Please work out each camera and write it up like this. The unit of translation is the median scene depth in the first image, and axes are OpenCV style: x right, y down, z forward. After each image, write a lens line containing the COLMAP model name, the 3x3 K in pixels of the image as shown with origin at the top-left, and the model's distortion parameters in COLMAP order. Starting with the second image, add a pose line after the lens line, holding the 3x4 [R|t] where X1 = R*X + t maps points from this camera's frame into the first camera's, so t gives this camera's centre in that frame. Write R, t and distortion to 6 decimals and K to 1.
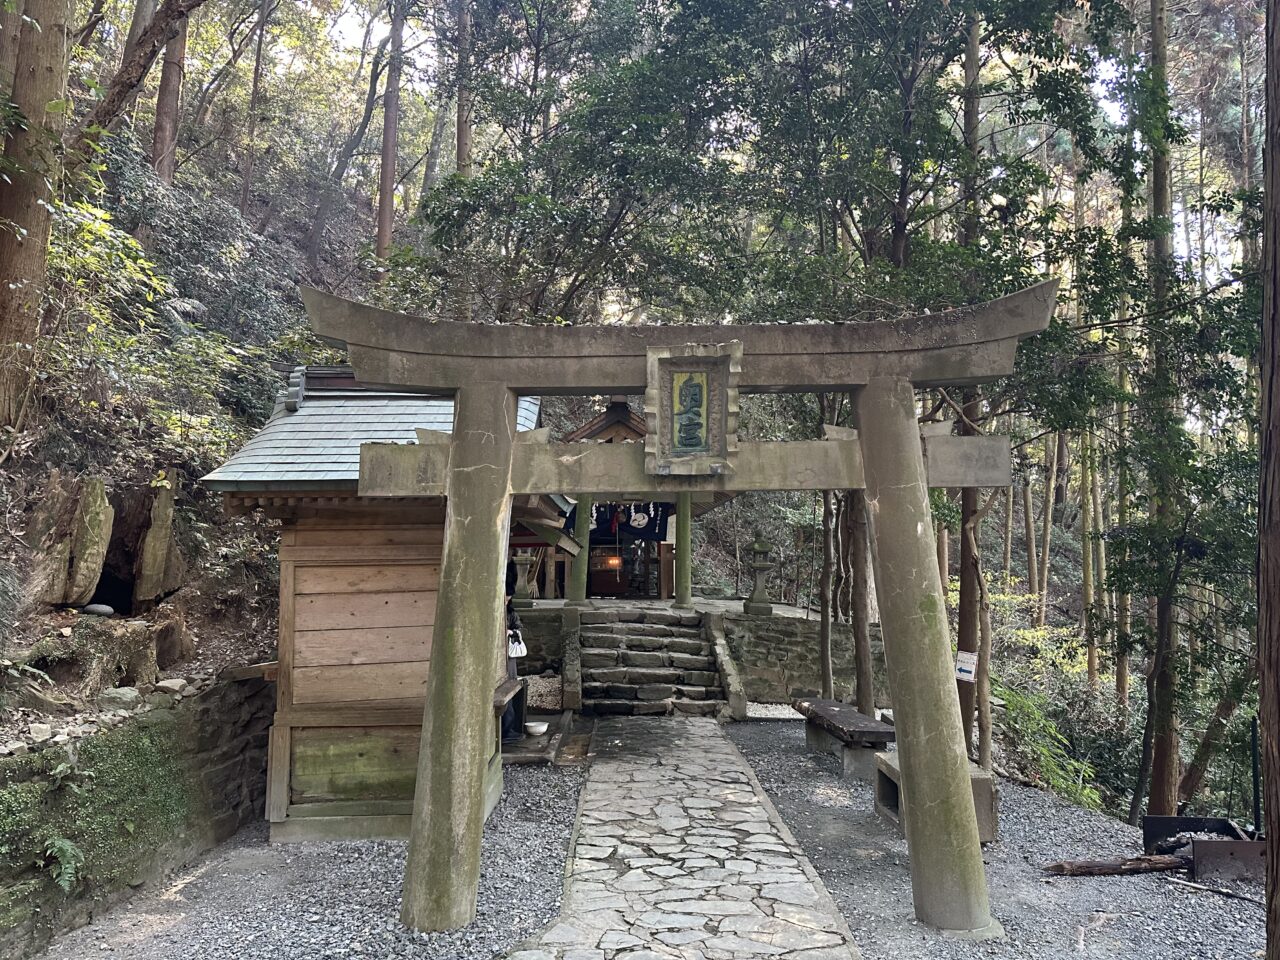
lens RADIAL K [[895.1, 0, 640.0], [0, 895.1, 480.0], [0, 0, 1]] dist [0.086738, -0.001687]
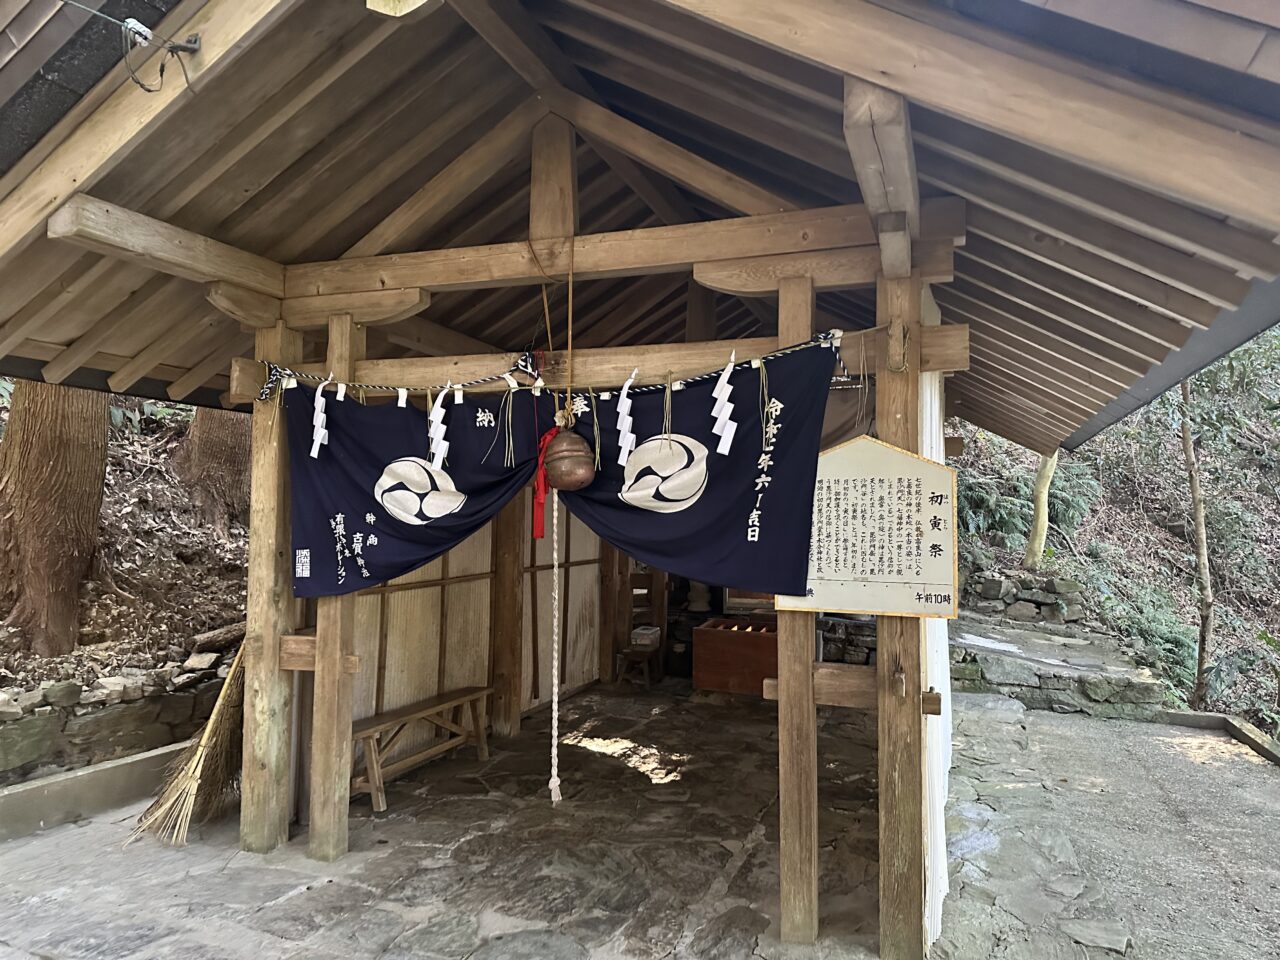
lens RADIAL K [[895.1, 0, 640.0], [0, 895.1, 480.0], [0, 0, 1]] dist [0.086738, -0.001687]
pose [[0.923585, -0.005884, -0.383349, 0.180238], [0.032520, 0.997481, 0.063038, 0.096327], [0.382012, -0.070688, 0.921450, 2.302263]]
